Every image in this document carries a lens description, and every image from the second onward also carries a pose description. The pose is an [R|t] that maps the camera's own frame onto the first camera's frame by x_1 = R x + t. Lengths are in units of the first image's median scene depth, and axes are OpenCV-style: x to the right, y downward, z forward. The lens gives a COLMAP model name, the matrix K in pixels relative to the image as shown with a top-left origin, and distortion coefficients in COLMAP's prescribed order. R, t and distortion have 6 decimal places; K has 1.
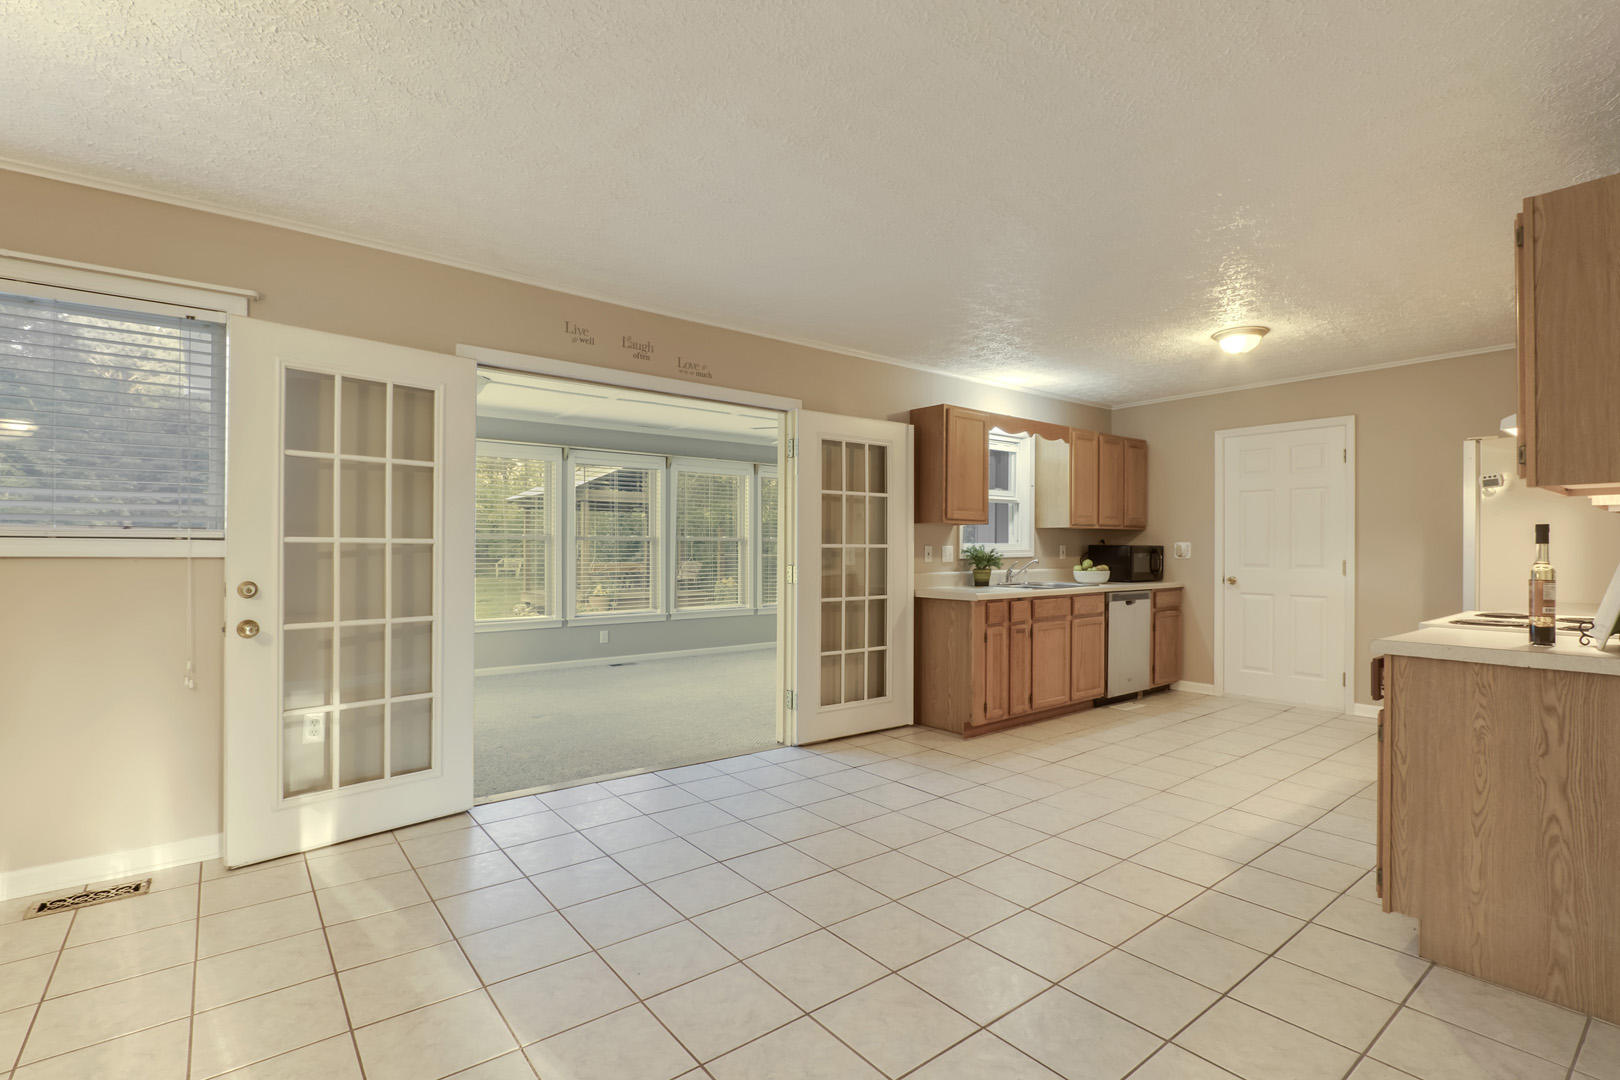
lens RADIAL K [[753.3, 0, 808.2], [0, 753.3, 547.6], [0, 0, 1]] dist [-0.016632, 0.007449]
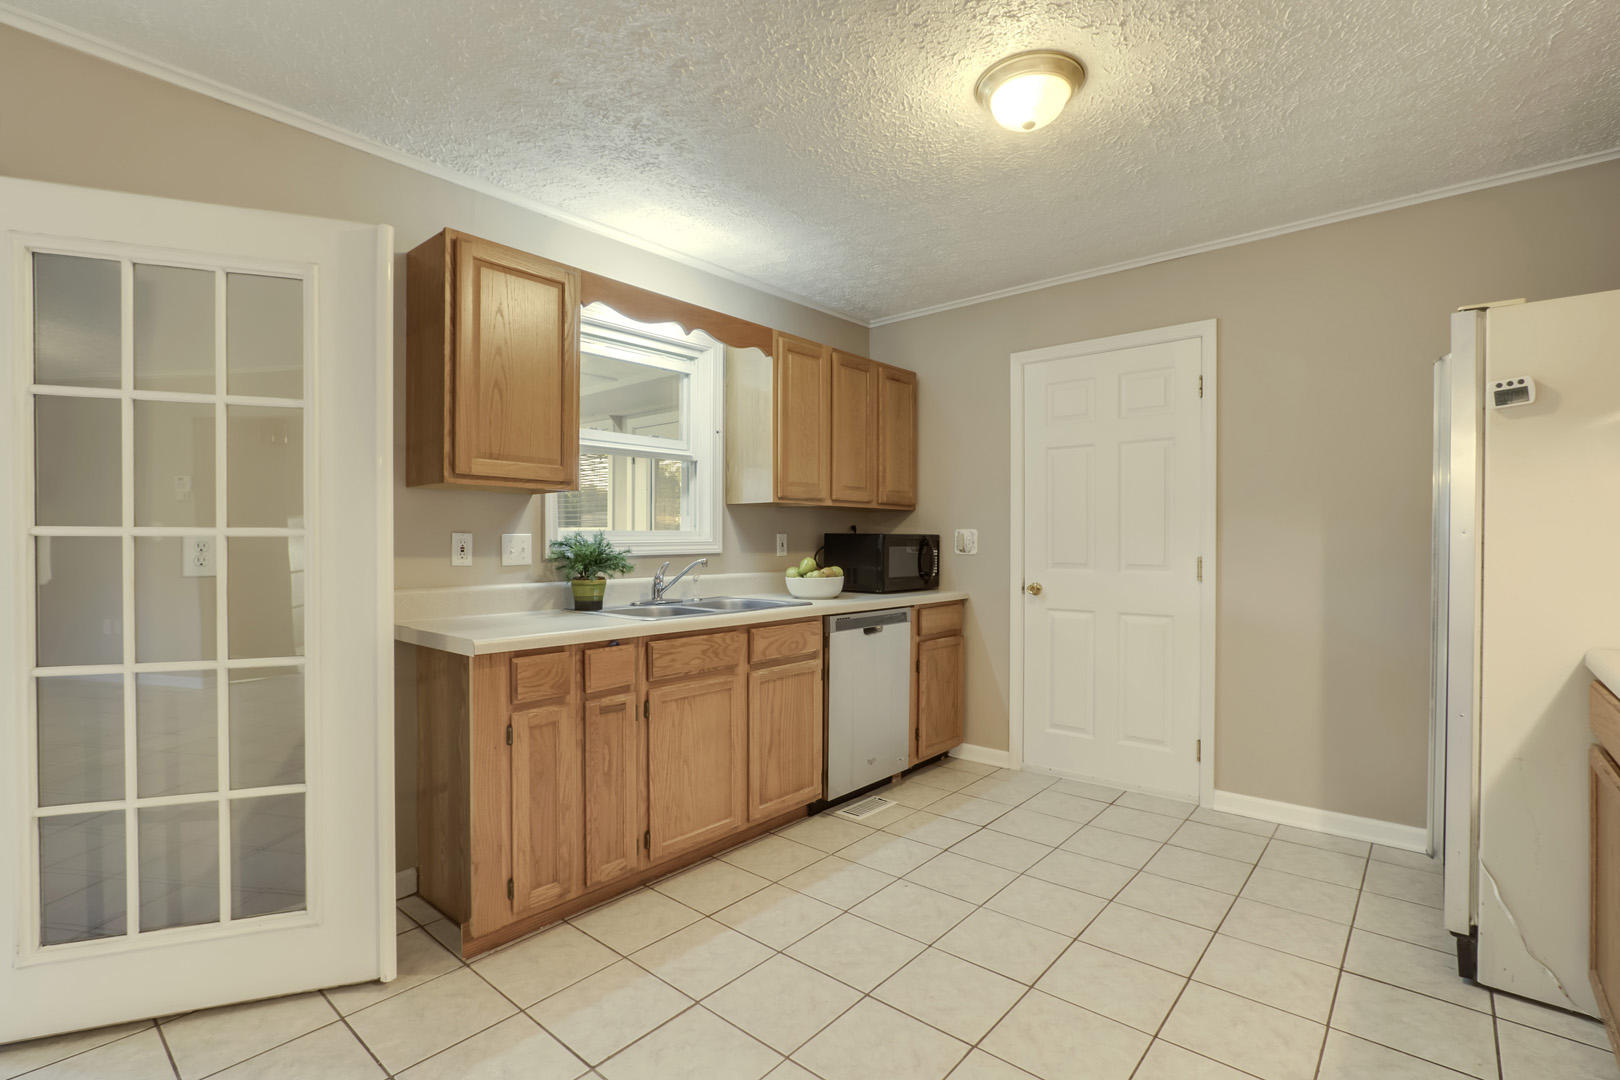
lens RADIAL K [[753.3, 0, 809.9], [0, 753.3, 547.7], [0, 0, 1]] dist [-0.016632, 0.007449]
pose [[0.981574, -0.003477, 0.191051, 0.311581], [0.001848, 0.999960, 0.008707, 0.003814], [-0.191074, -0.008193, 0.981542, 0.499948]]
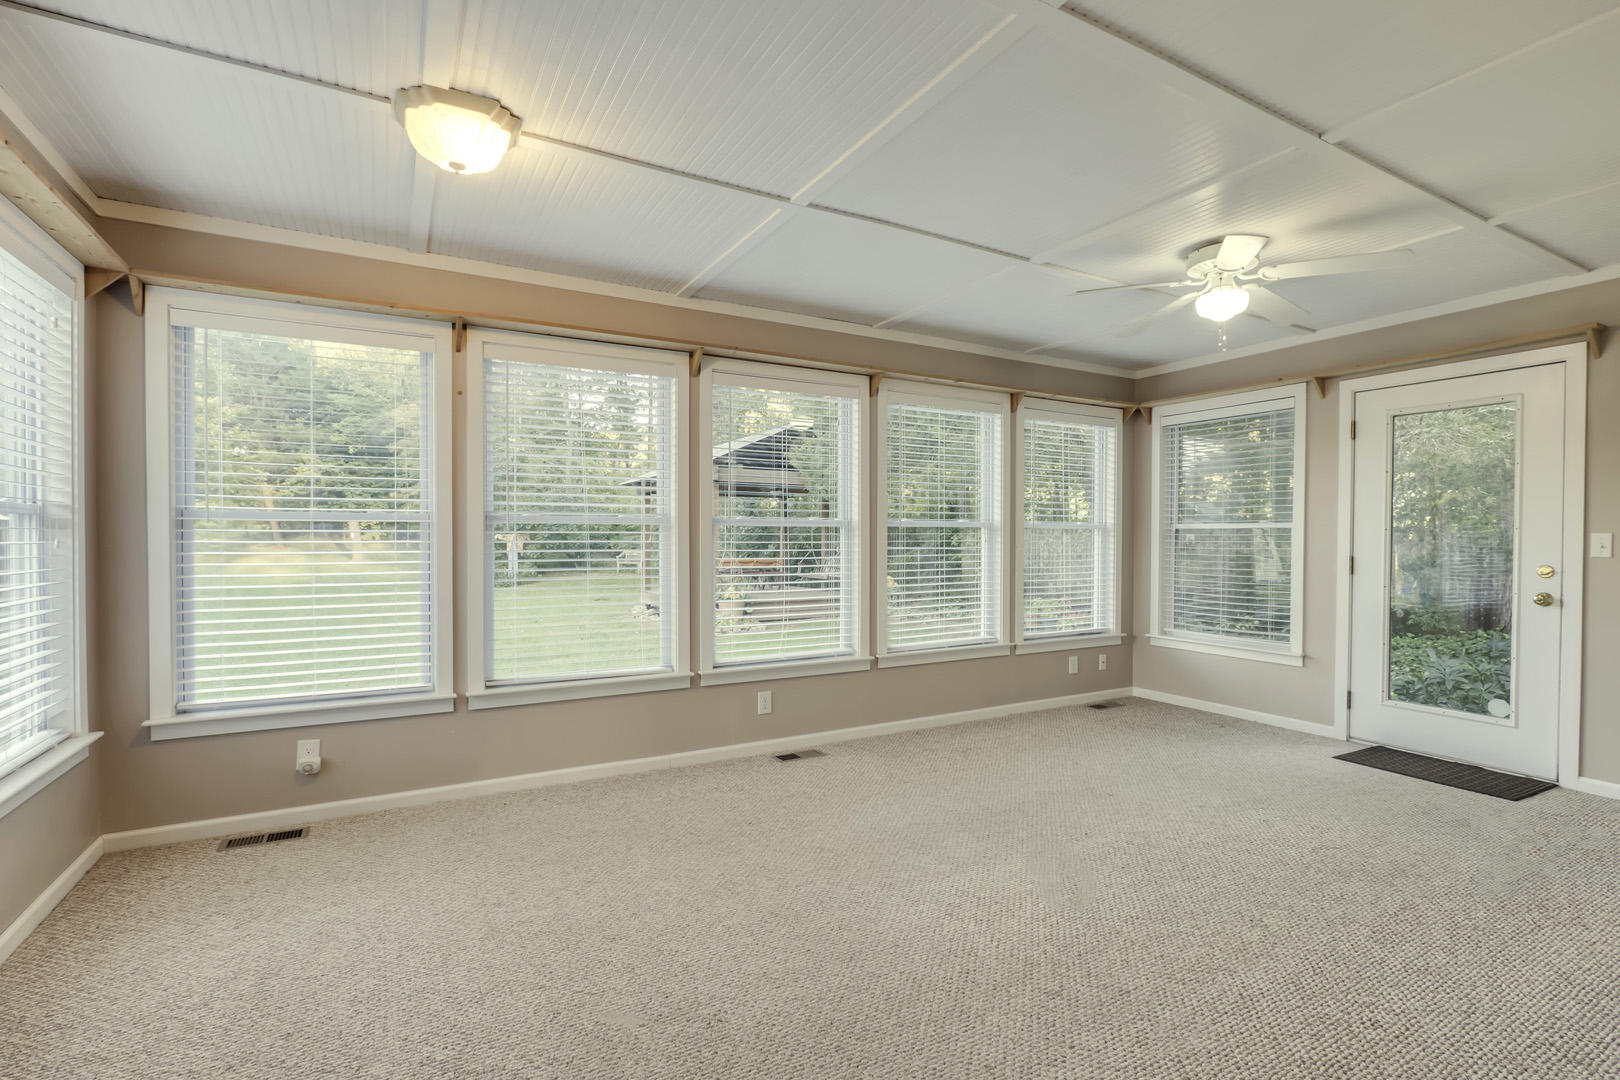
lens RADIAL K [[753.3, 0, 807.0], [0, 753.3, 550.5], [0, 0, 1]] dist [-0.016632, 0.007449]
pose [[0.987948, 0.001119, -0.154783, -0.243635], [0.001047, 0.999903, 0.013912, 0.001667], [0.154784, -0.013906, 0.987851, 0.727882]]
